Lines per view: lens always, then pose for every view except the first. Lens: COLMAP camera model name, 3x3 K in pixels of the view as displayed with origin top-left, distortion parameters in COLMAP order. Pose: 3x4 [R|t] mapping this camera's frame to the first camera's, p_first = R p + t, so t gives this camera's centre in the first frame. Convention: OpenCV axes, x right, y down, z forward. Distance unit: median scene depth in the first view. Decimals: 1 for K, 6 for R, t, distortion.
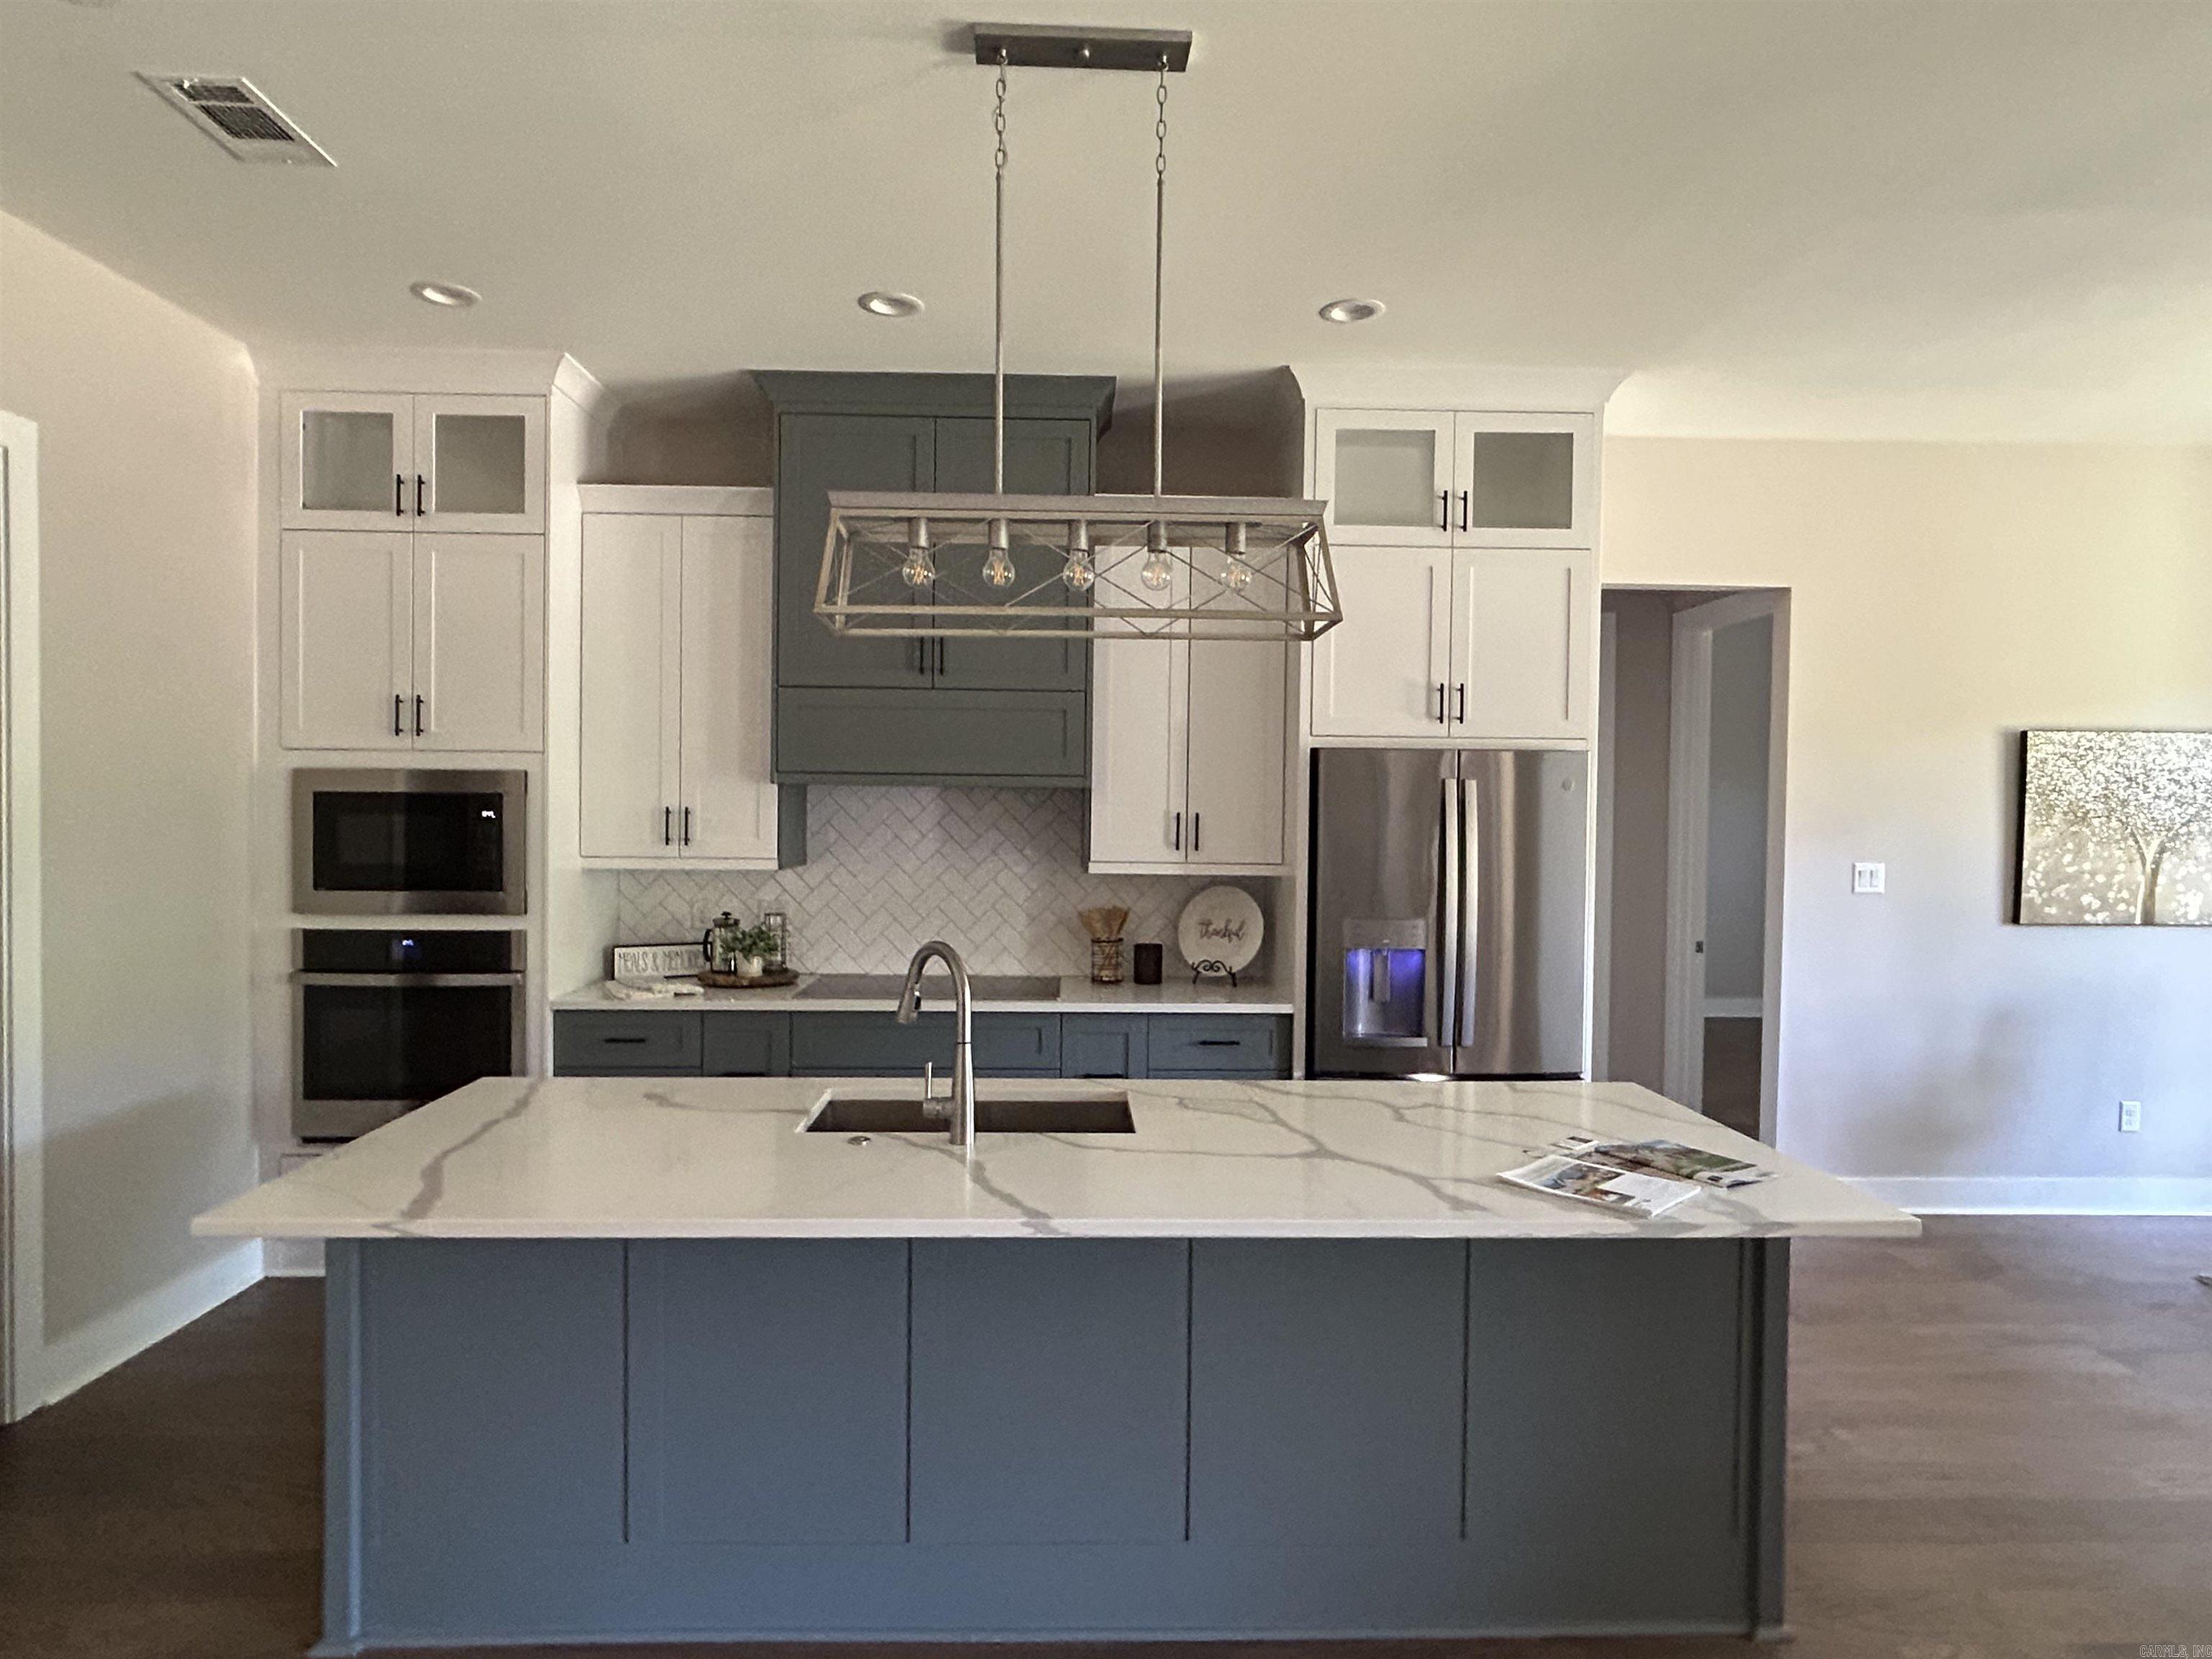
lens RADIAL K [[1269.0, 0, 1083.5], [0, 1269.0, 836.0], [0, 0, 1]] dist [-0.008160, 0.005238]
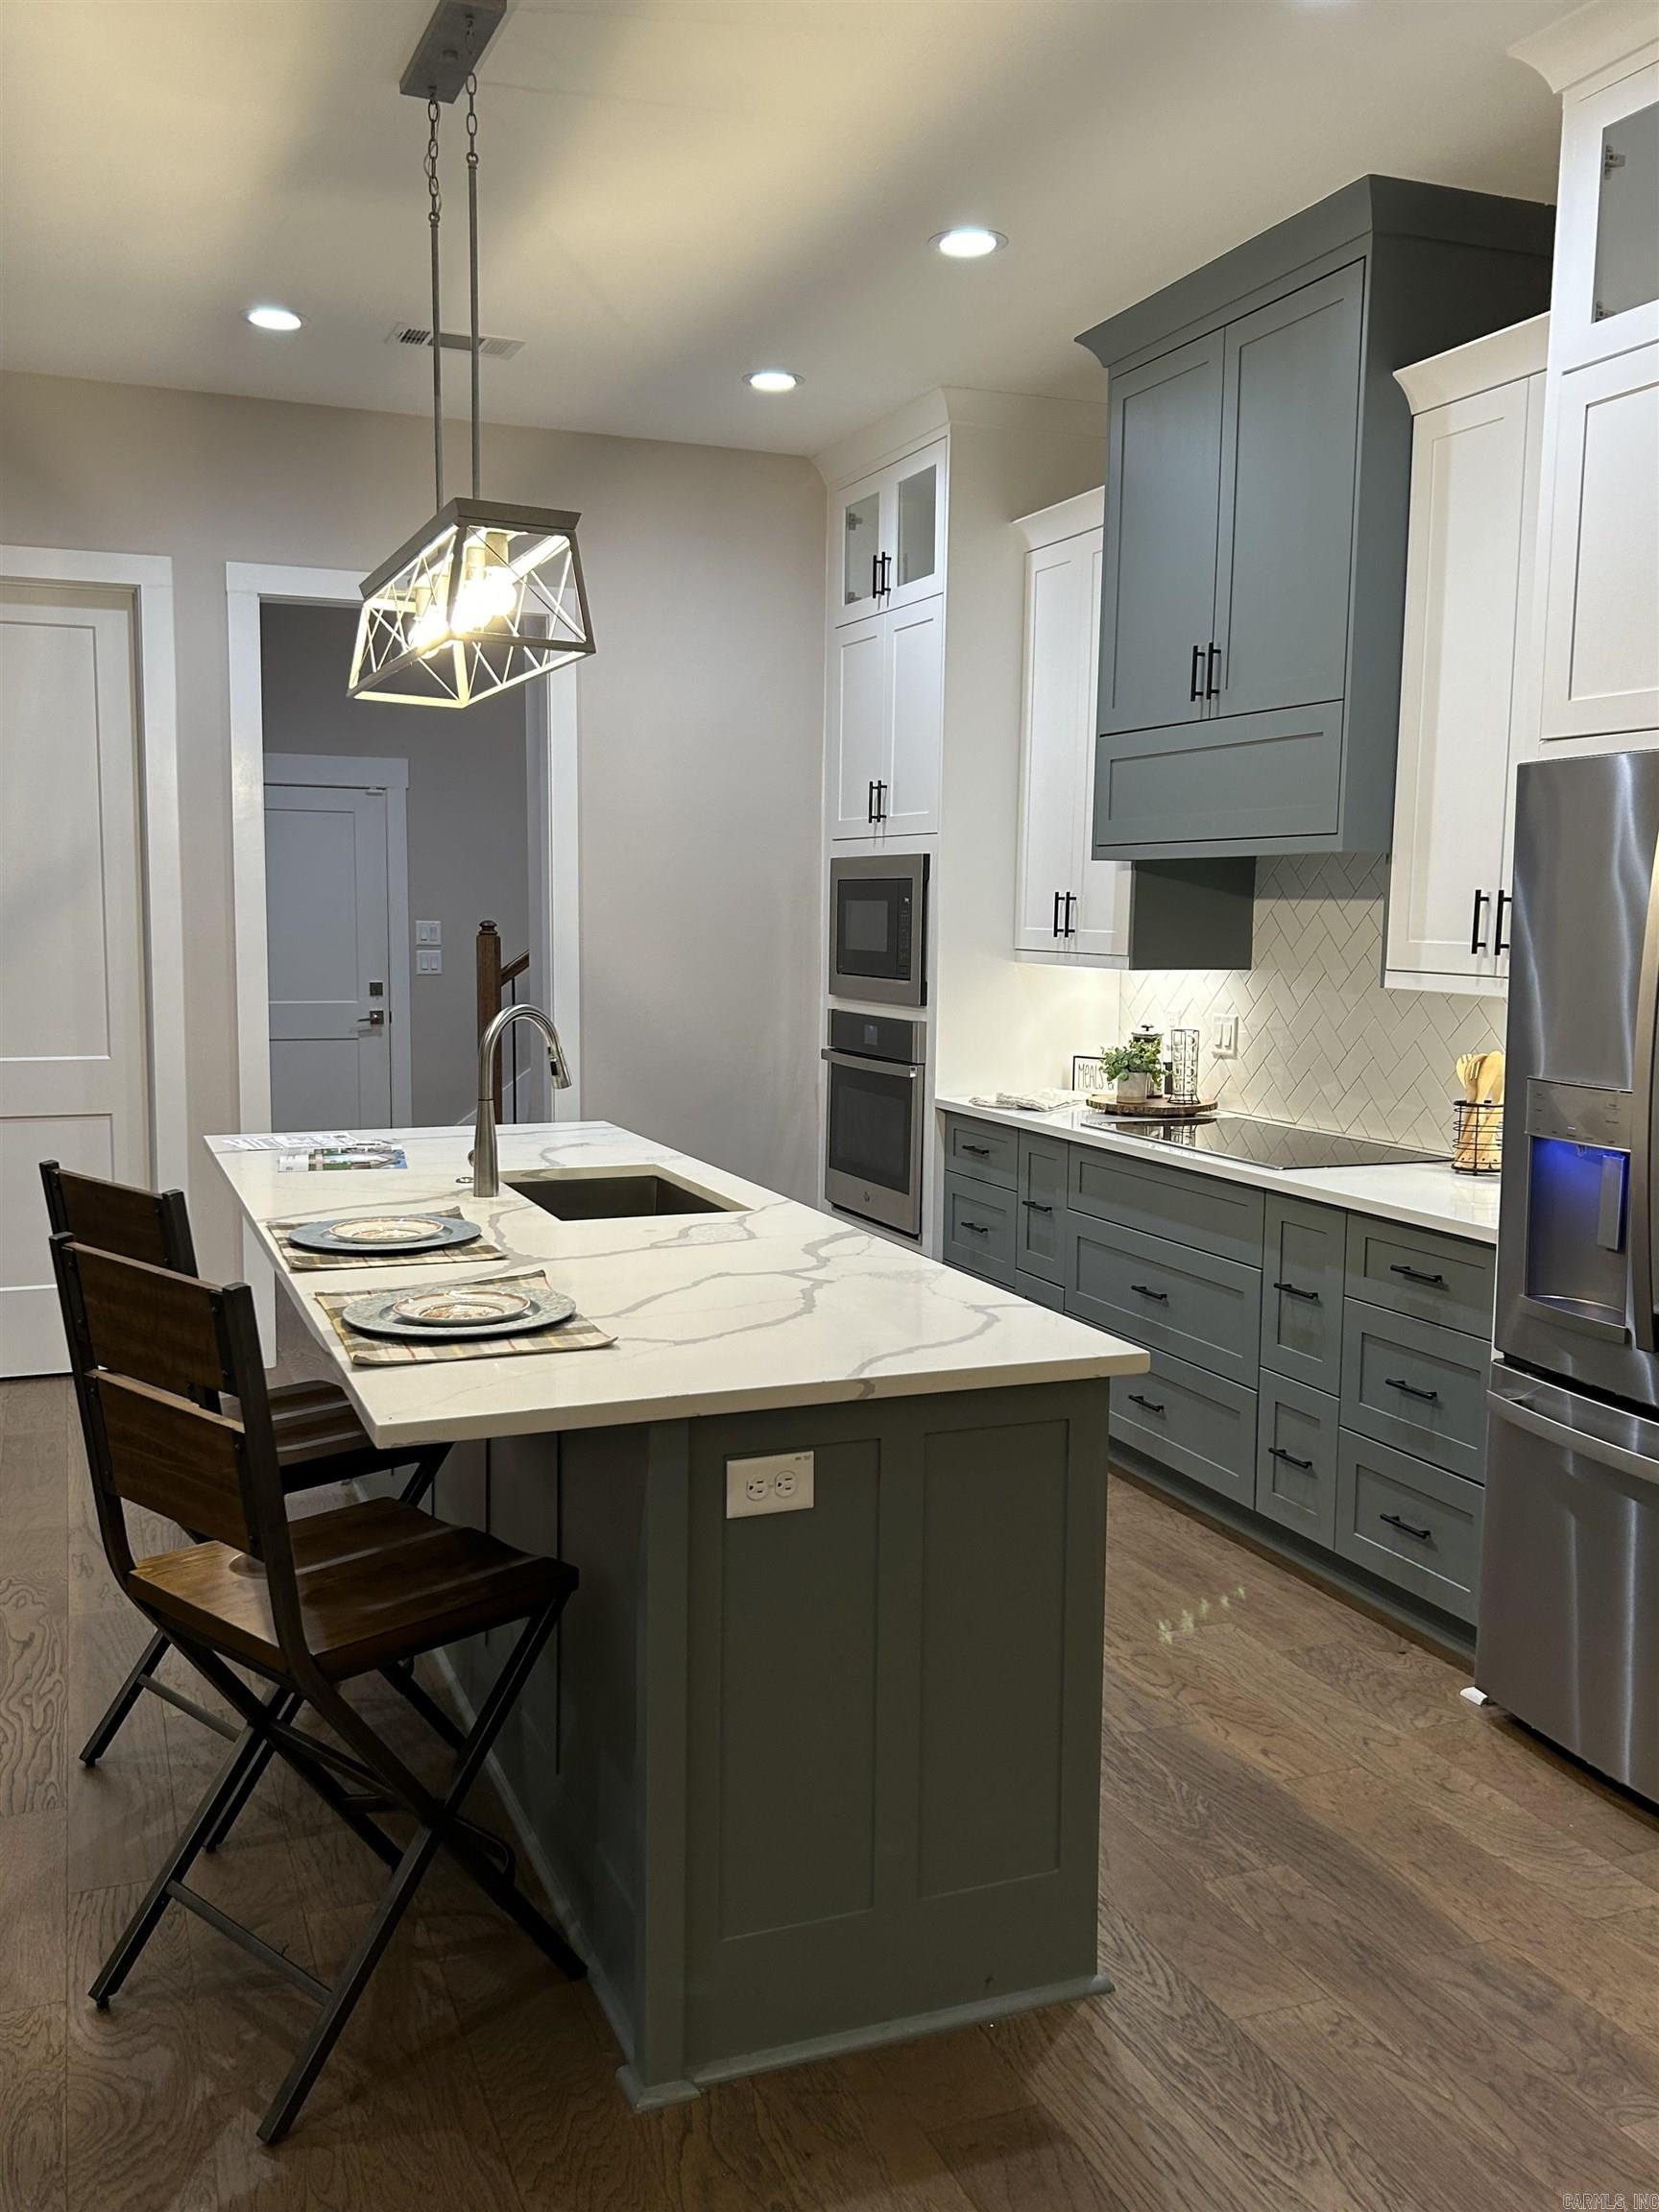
lens RADIAL K [[1863.4, 0, 835.1], [0, 1863.4, 1096.3], [0, 0, 1]] dist [0.057148, -0.044622]
pose [[0.348189, 0.090929, -0.933004, 0.835123], [-0.032013, 0.995857, 0.085107, 0.012750], [0.936877, 0.000234, 0.349658, 0.440957]]
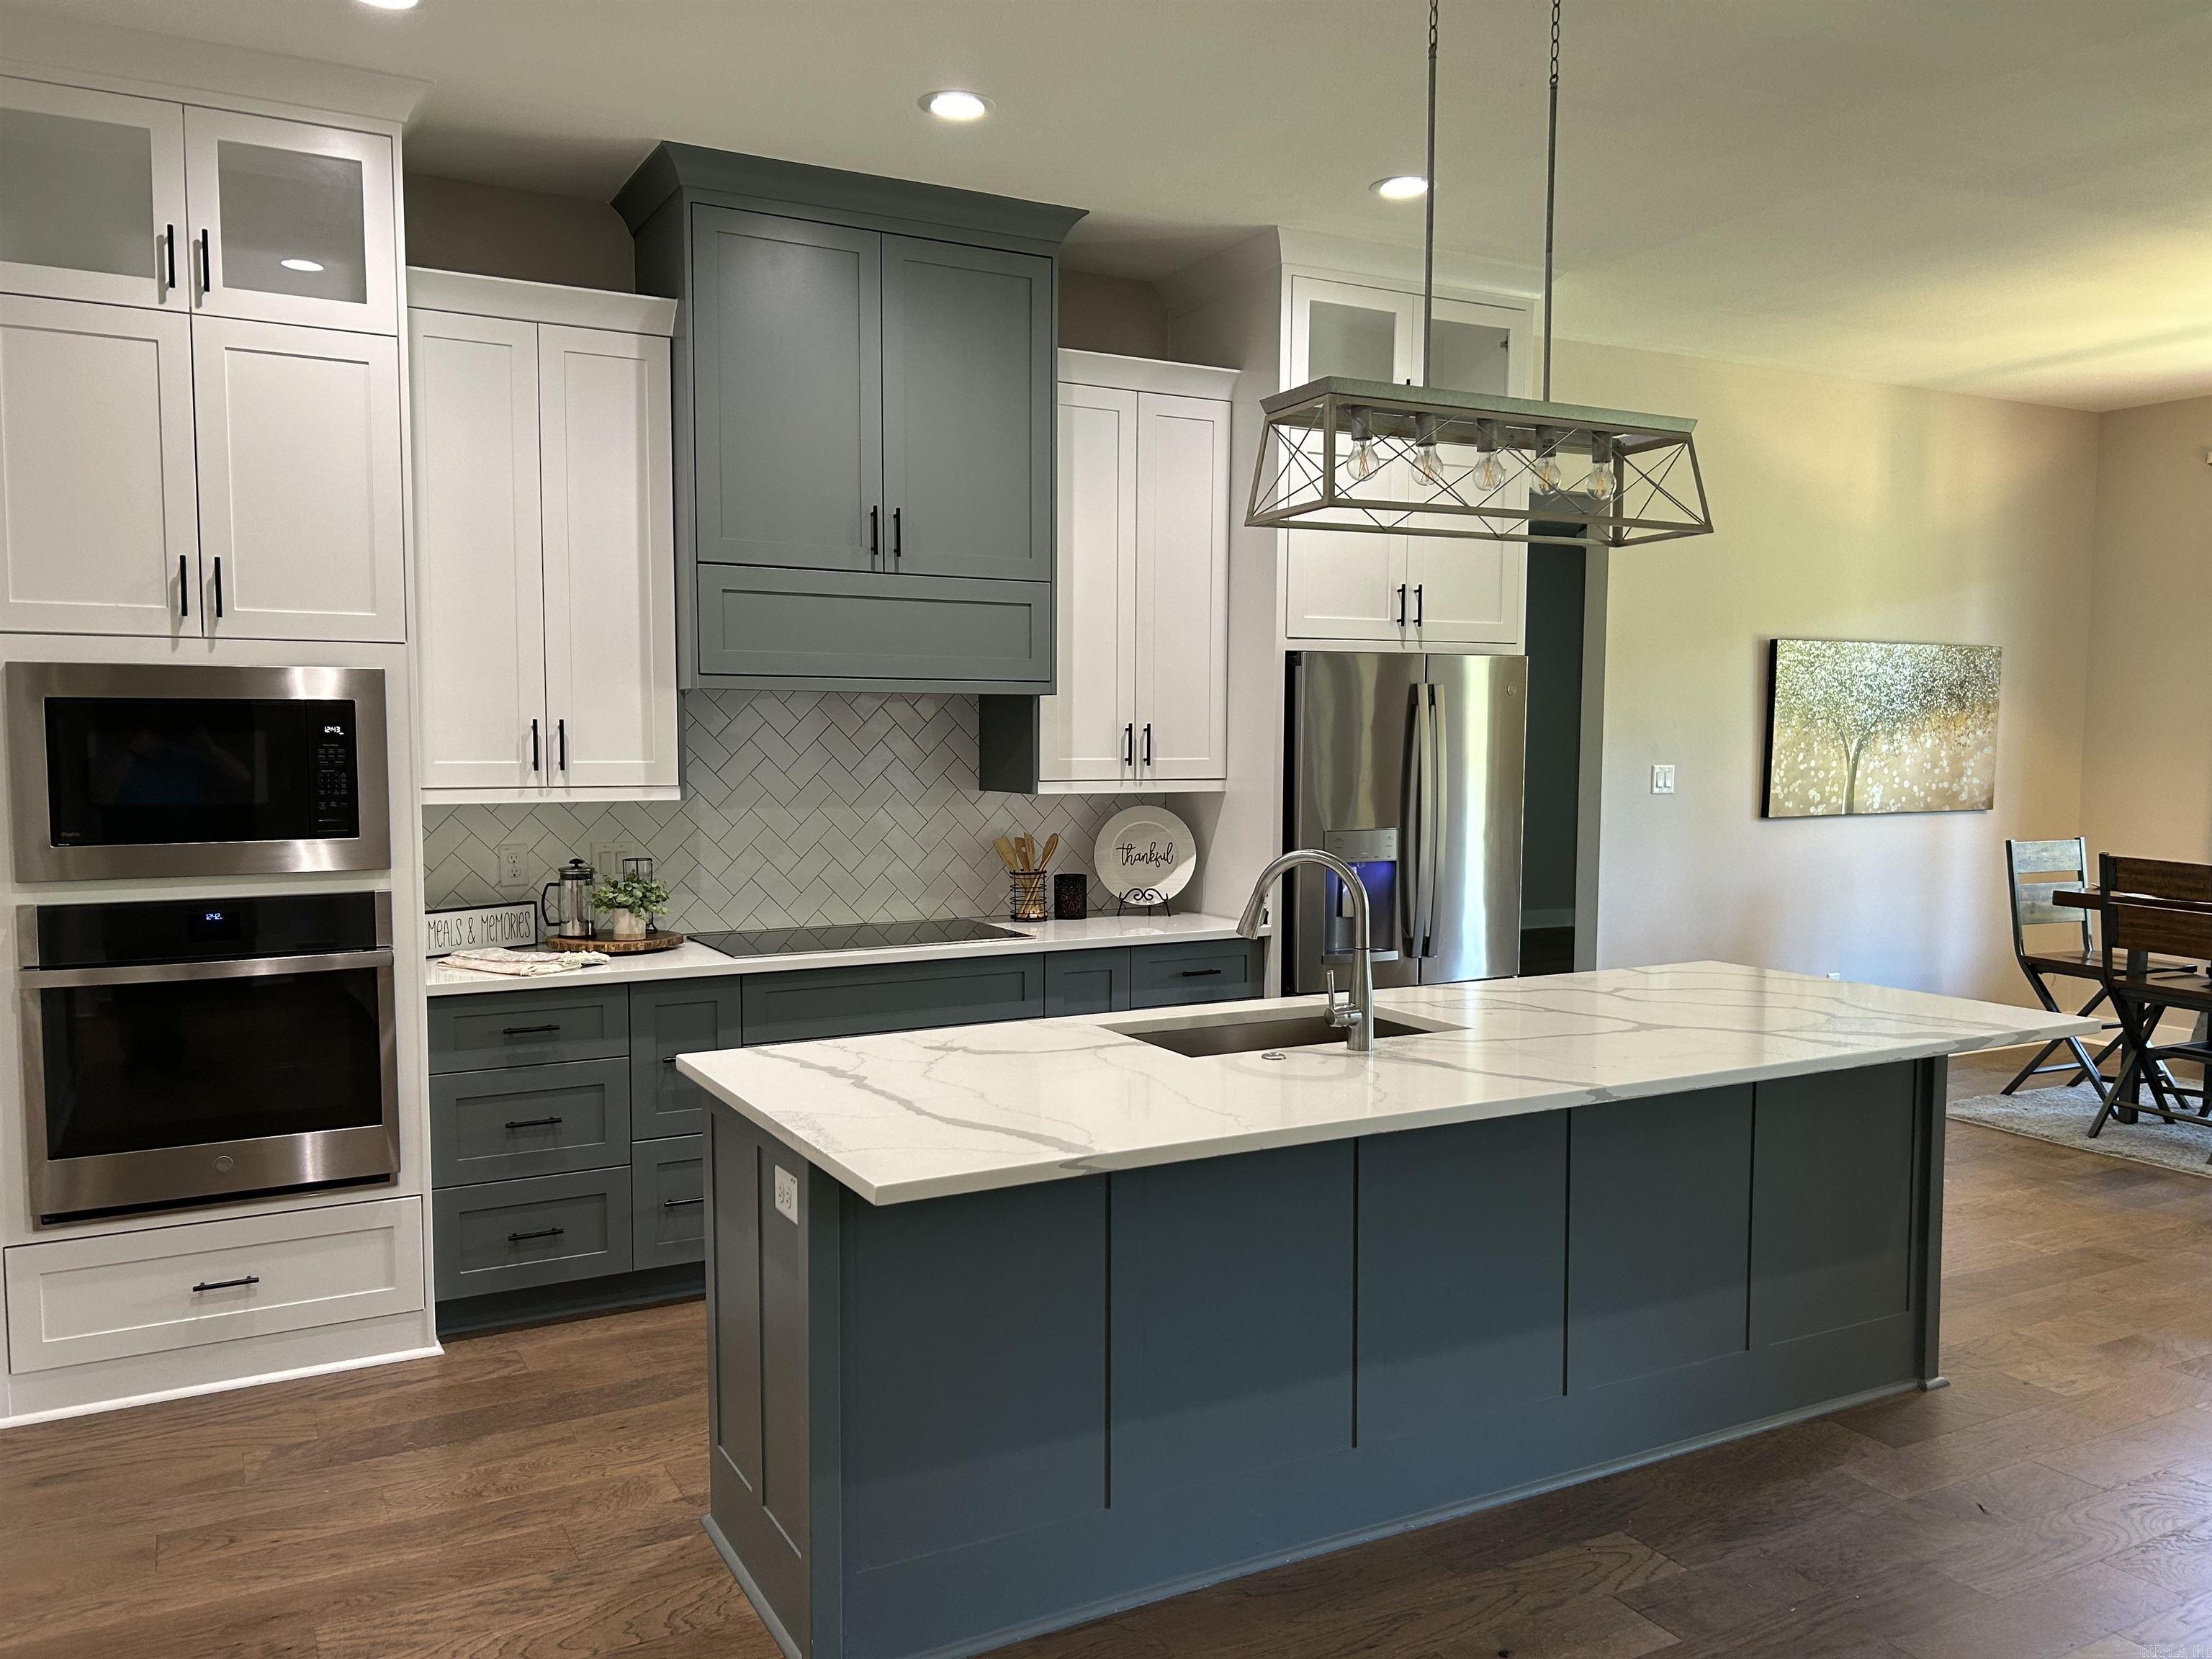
lens RADIAL K [[1665.2, 0, 1095.9], [0, 1665.2, 863.6], [0, 0, 1]] dist [0.055695, -0.062015]
pose [[0.894084, -0.046741, 0.445454, -0.499062], [0.020780, 0.997798, 0.062988, 0.006905], [-0.447417, -0.047060, 0.893086, -0.036868]]
